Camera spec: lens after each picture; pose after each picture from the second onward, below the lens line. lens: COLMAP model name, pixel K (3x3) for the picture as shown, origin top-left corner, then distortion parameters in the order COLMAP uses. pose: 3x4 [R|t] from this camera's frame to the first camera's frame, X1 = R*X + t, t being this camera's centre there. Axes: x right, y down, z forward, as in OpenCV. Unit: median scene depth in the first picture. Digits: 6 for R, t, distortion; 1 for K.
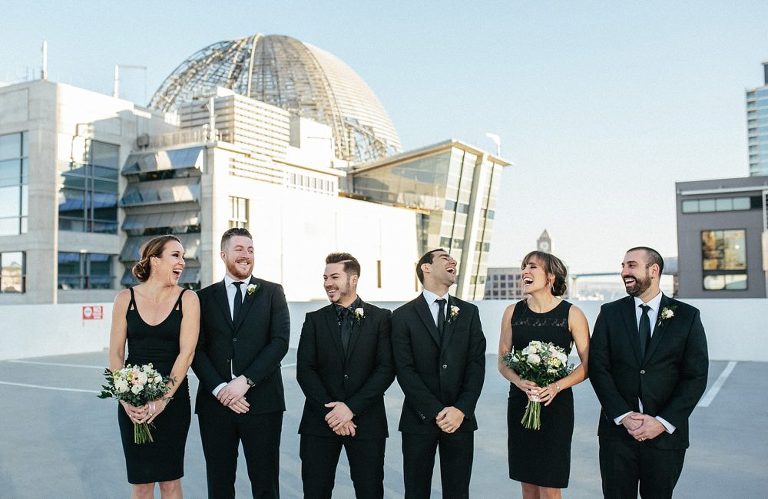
lens RADIAL K [[771.4, 0, 329.6], [0, 771.4, 238.3], [0, 0, 1]] dist [-0.117988, 0.230423]
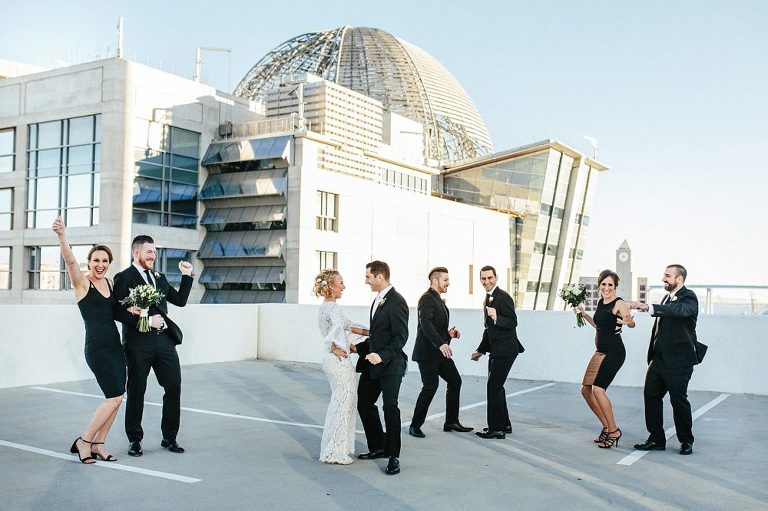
lens RADIAL K [[751.4, 0, 386.2], [0, 751.4, 264.5], [0, 0, 1]] dist [-0.070871, 0.108530]
pose [[0.999425, 0.026274, -0.021419, -0.022108], [-0.025680, 0.999291, 0.027534, 0.005867], [0.022128, -0.026968, 0.999391, 0.082141]]
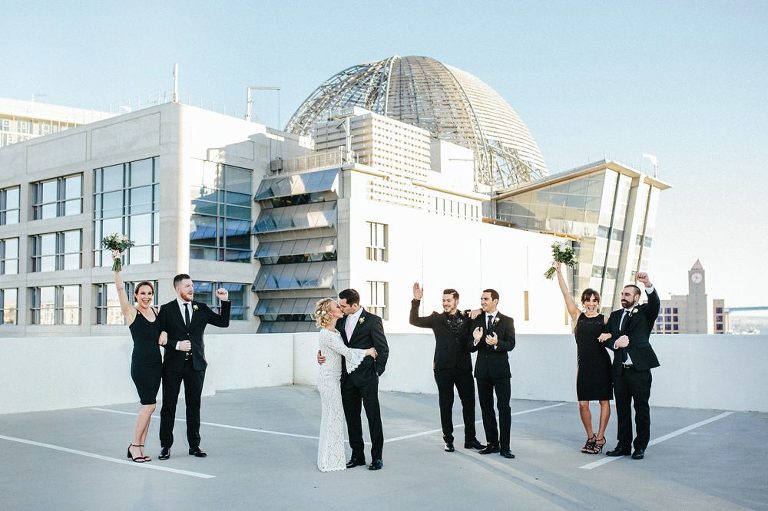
lens RADIAL K [[762.2, 0, 346.3], [0, 762.2, 276.1], [0, 0, 1]] dist [-0.079762, 0.114453]
pose [[0.988199, -0.001842, -0.153167, -0.011194], [0.002818, 0.999977, 0.006155, 0.005000], [0.153152, -0.006514, 0.988181, 0.066529]]
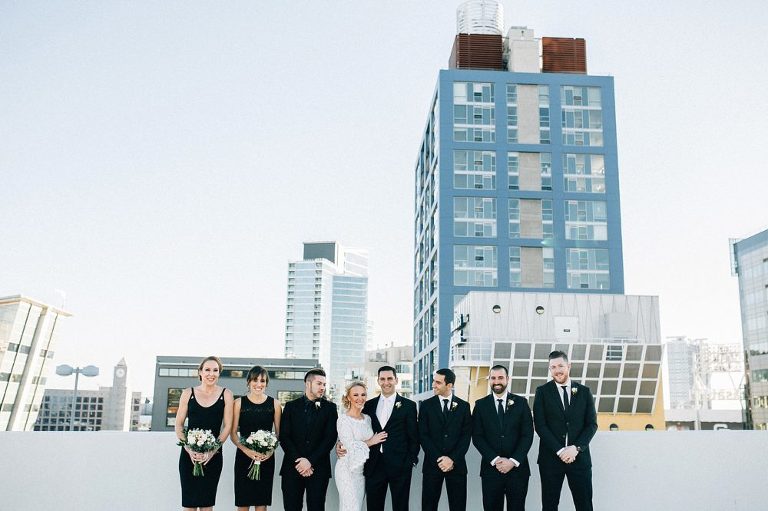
lens RADIAL K [[751.4, 0, 386.2], [0, 751.4, 264.5], [0, 0, 1]] dist [-0.070871, 0.108530]
pose [[0.830755, 0.133155, 0.540477, -0.009252], [-0.064820, 0.987503, -0.143653, -0.049701], [-0.552851, 0.084307, 0.829004, -0.405236]]
